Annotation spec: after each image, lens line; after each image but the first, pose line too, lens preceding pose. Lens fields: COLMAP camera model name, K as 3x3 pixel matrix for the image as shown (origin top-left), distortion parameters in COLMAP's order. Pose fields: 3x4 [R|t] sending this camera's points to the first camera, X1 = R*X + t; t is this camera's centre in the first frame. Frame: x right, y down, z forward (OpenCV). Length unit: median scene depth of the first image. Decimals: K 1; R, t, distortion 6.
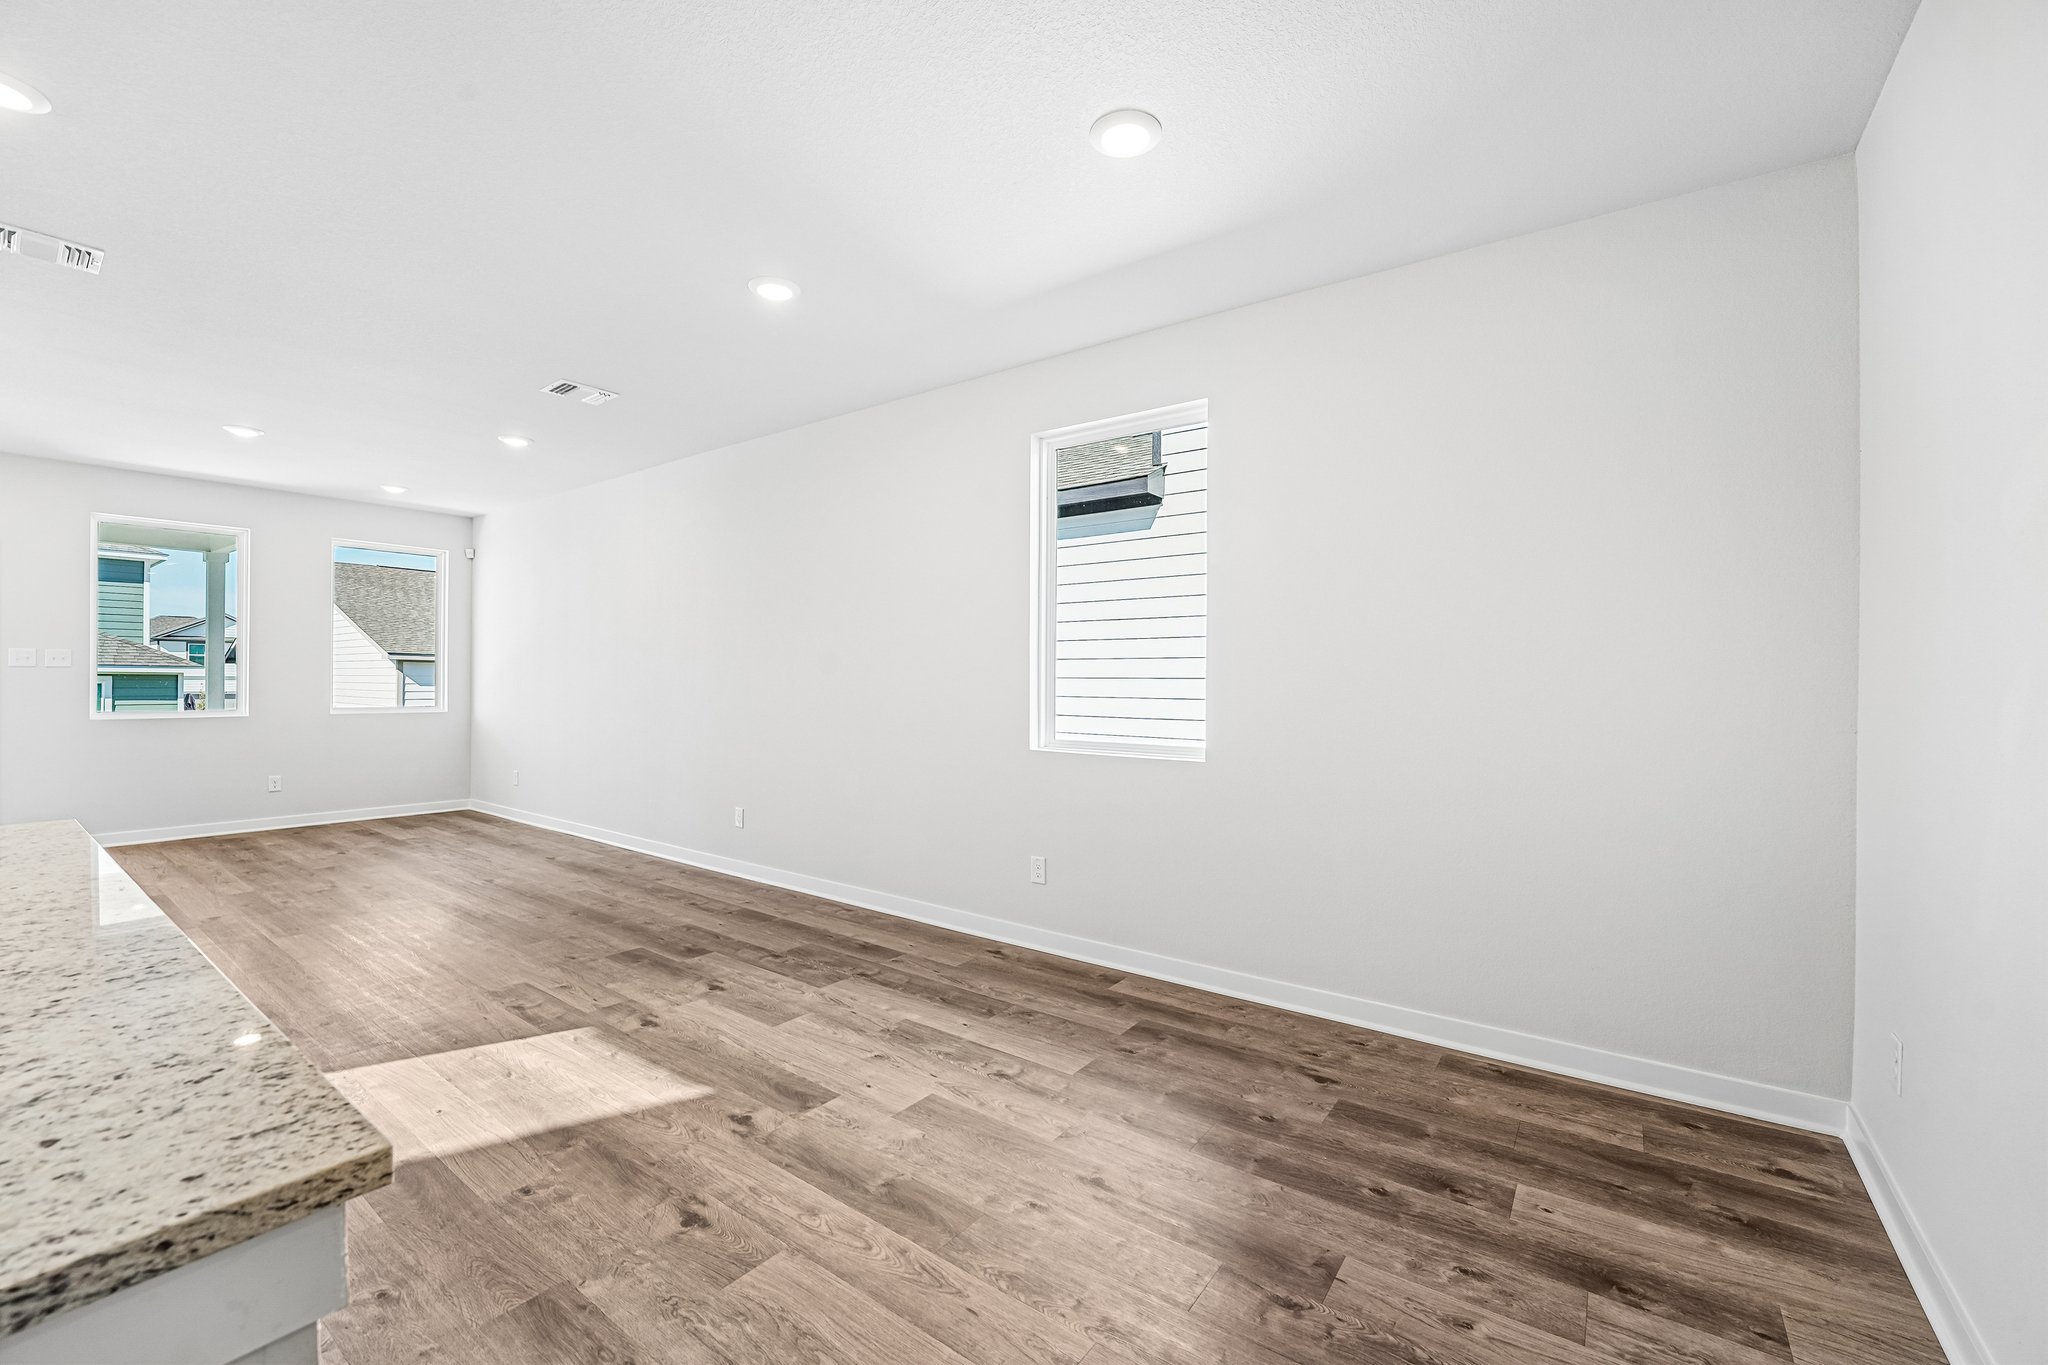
lens RADIAL K [[836.6, 0, 1014.2], [0, 836.6, 675.5], [0, 0, 1]] dist [-0.031152, 0.004878]
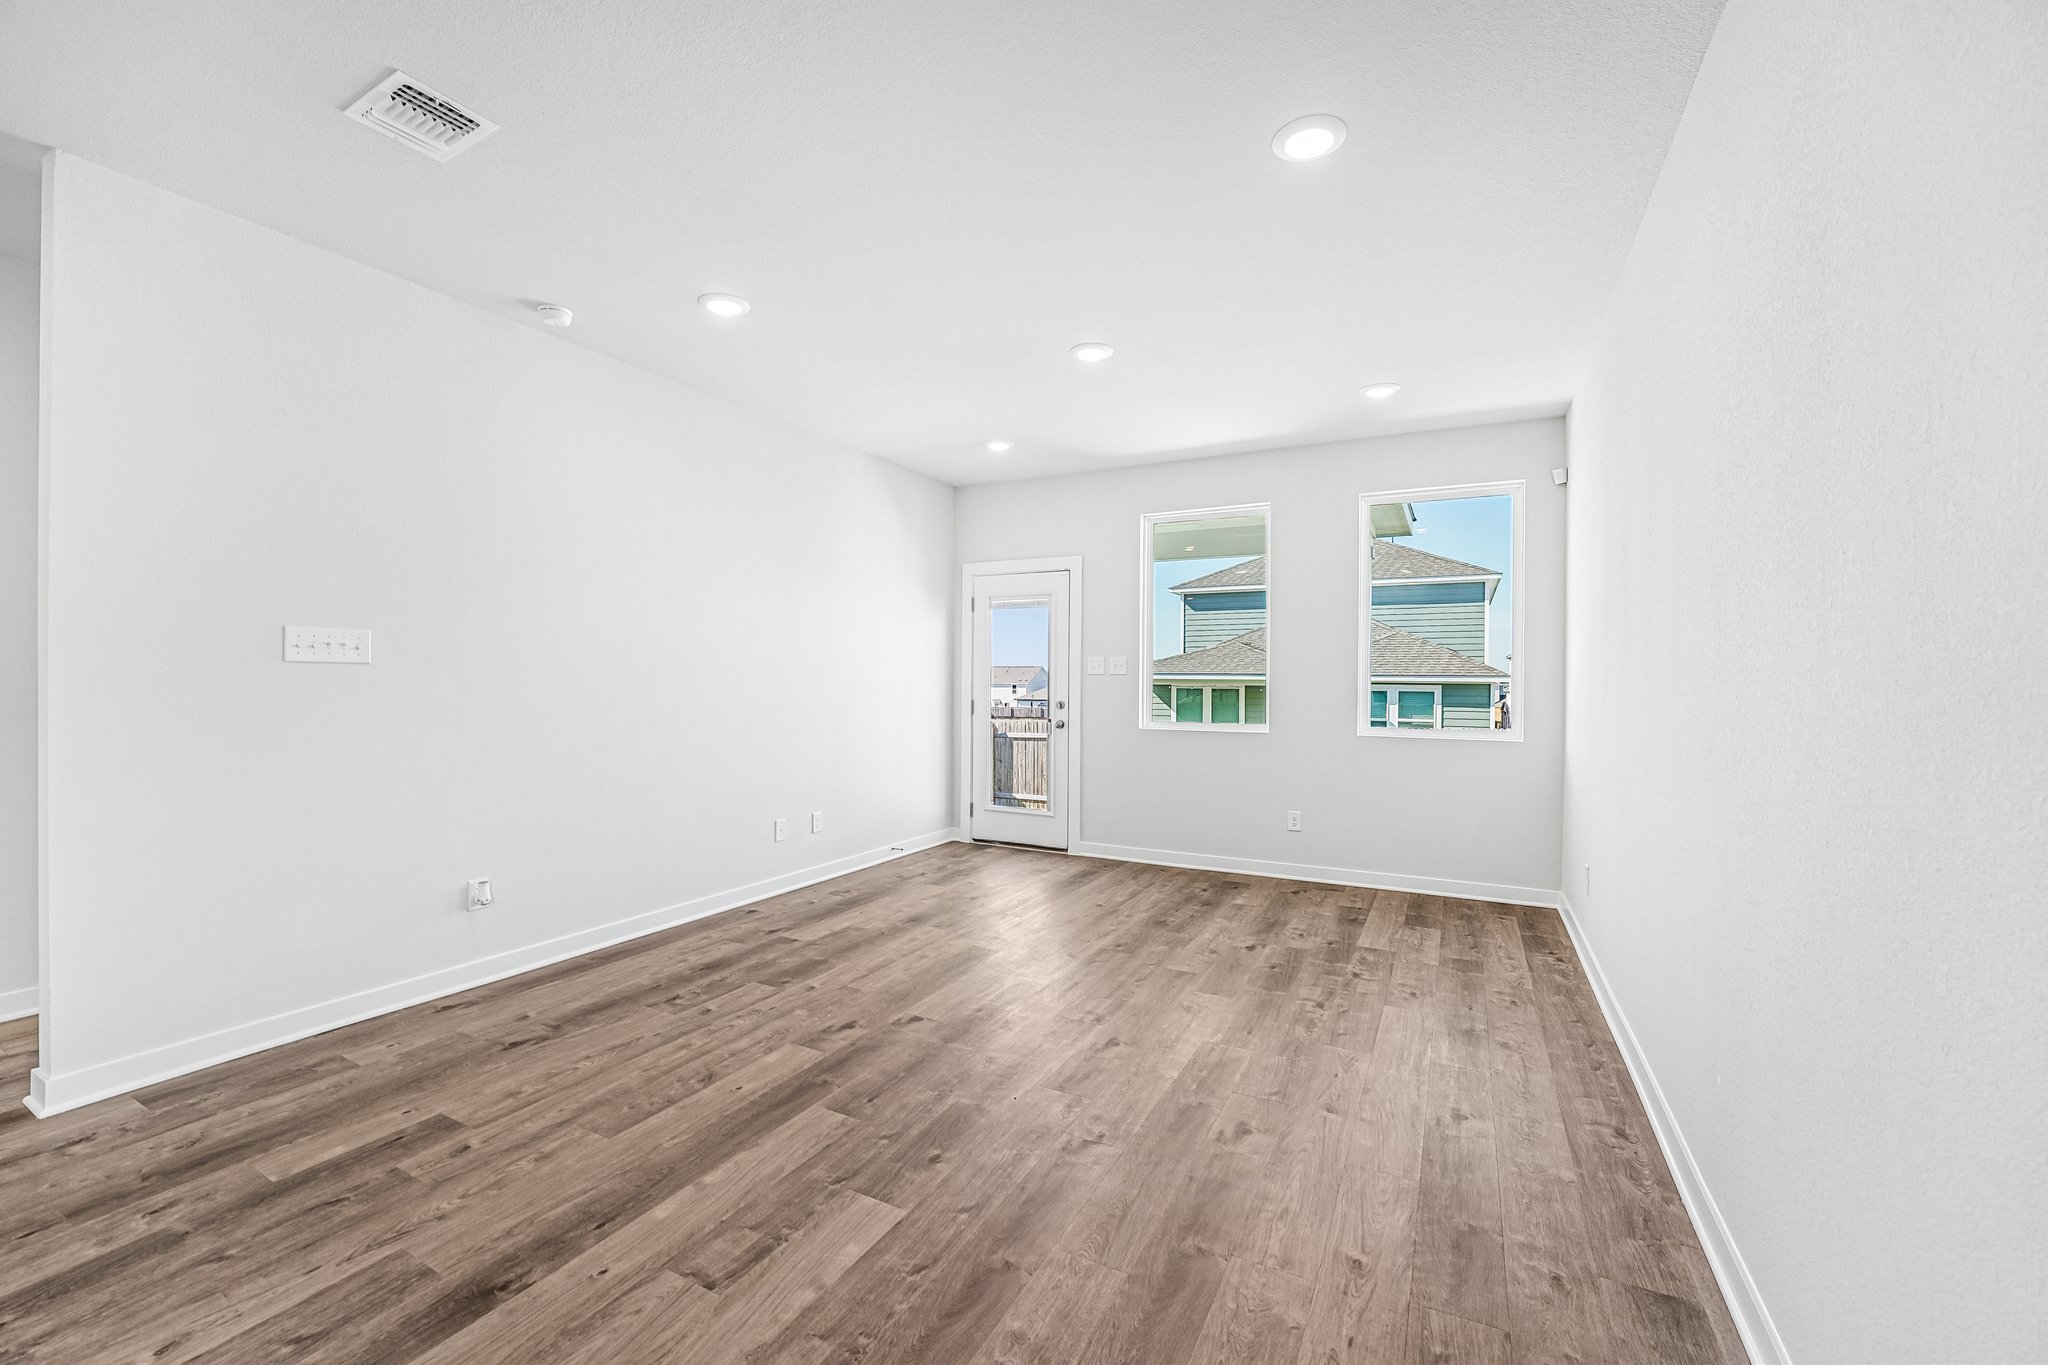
lens RADIAL K [[836.6, 0, 1011.4], [0, 836.6, 687.7], [0, 0, 1]] dist [-0.031152, 0.004878]
pose [[0.144385, 0.003343, -0.989516, -0.359779], [-0.001030, 0.999994, 0.003229, 0.004069], [0.989521, 0.000553, 0.144388, 1.431274]]
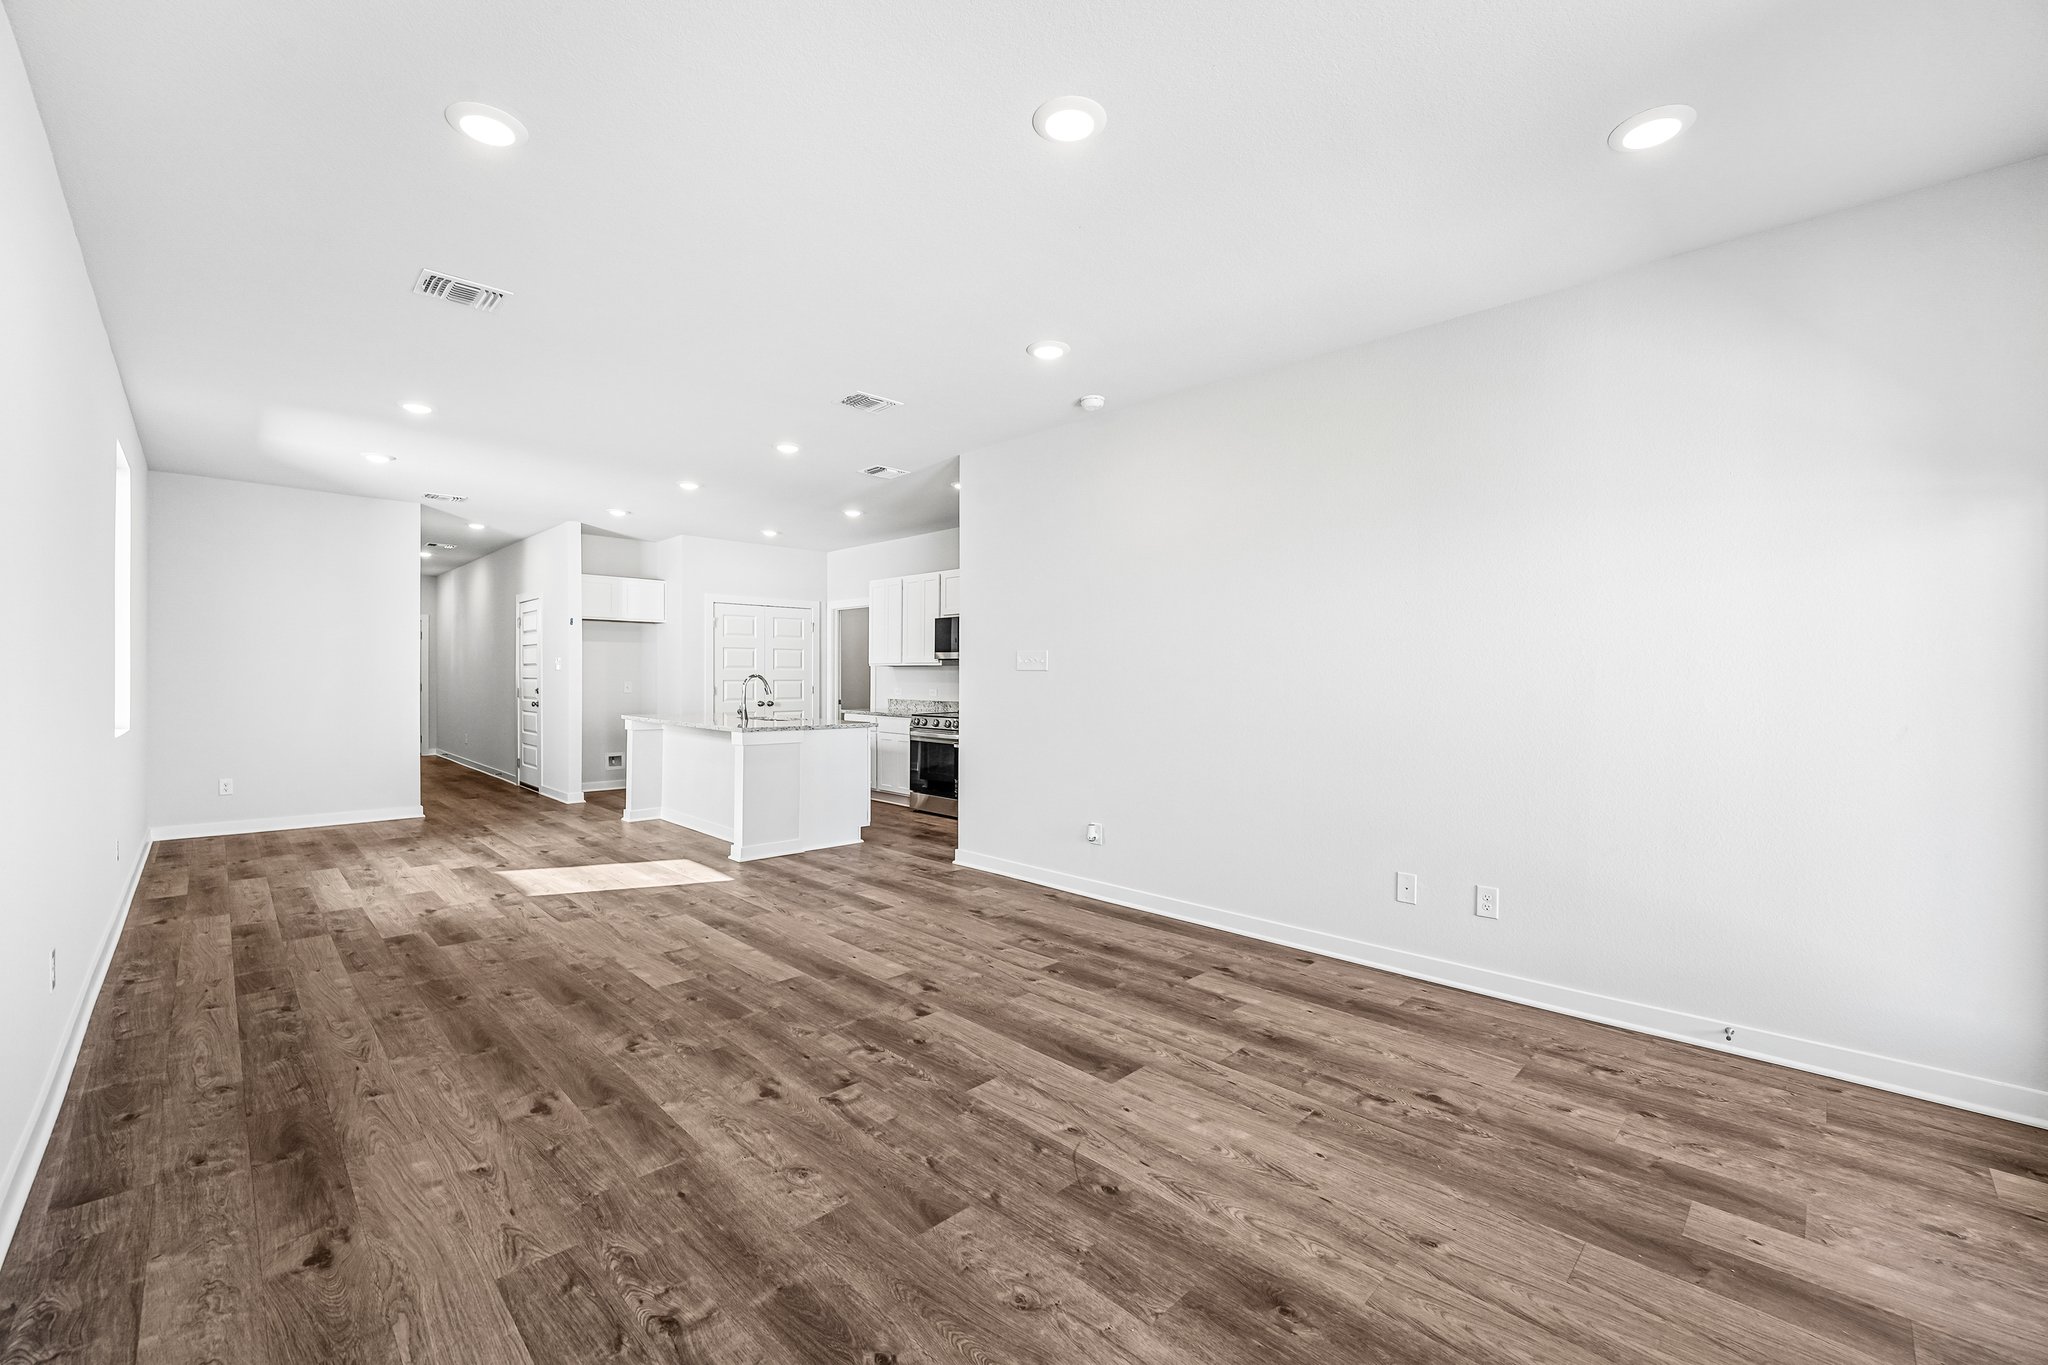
lens RADIAL K [[836.6, 0, 1015.9], [0, 836.6, 682.3], [0, 0, 1]] dist [-0.031152, 0.004878]
pose [[-0.988342, -0.013641, 0.151636, -1.725524], [-0.013440, 0.999907, 0.002351, -0.000142], [-0.151654, 0.000286, -0.988434, 2.524335]]
